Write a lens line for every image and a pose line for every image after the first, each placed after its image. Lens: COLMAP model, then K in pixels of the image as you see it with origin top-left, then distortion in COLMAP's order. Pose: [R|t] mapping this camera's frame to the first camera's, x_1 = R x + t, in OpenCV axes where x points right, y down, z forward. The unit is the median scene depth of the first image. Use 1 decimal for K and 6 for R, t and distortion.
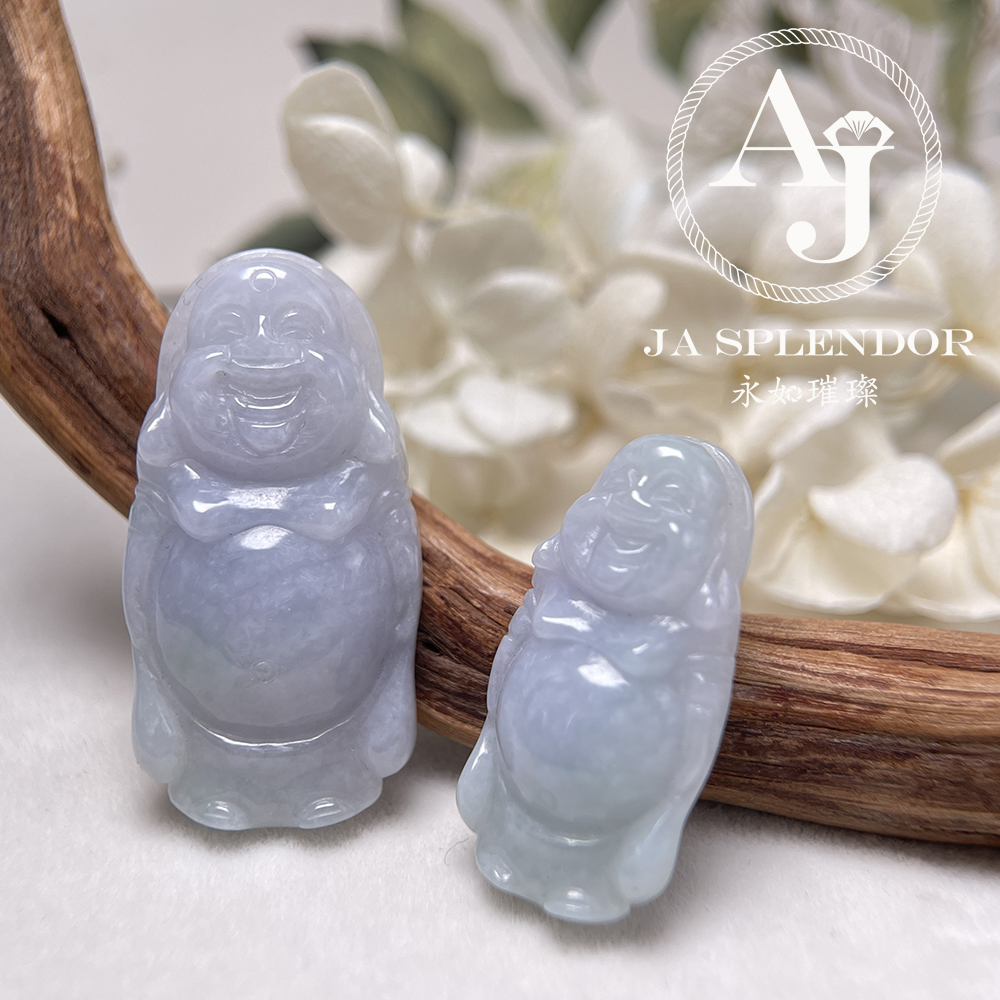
lens RADIAL K [[1527.5, 0, 500.0], [0, 1527.5, 500.0], [0, 0, 1]] dist [0.173713, -0.103842]
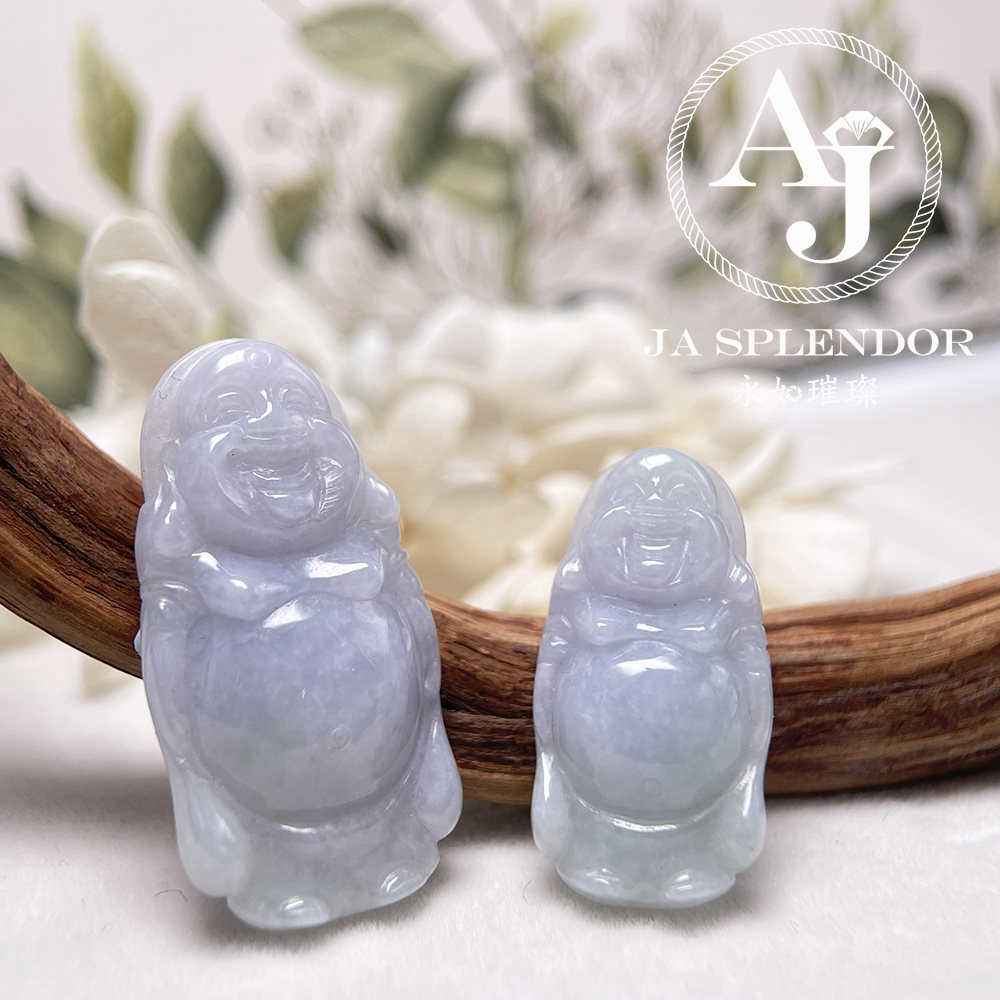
lens RADIAL K [[1527.5, 0, 500.0], [0, 1527.5, 500.0], [0, 0, 1]] dist [0.173713, -0.103842]
pose [[0.889089, -0.127244, 0.439692, -0.455734], [0.212126, 0.965747, -0.149452, 0.128389], [-0.405614, 0.226146, 0.885627, 0.061125]]
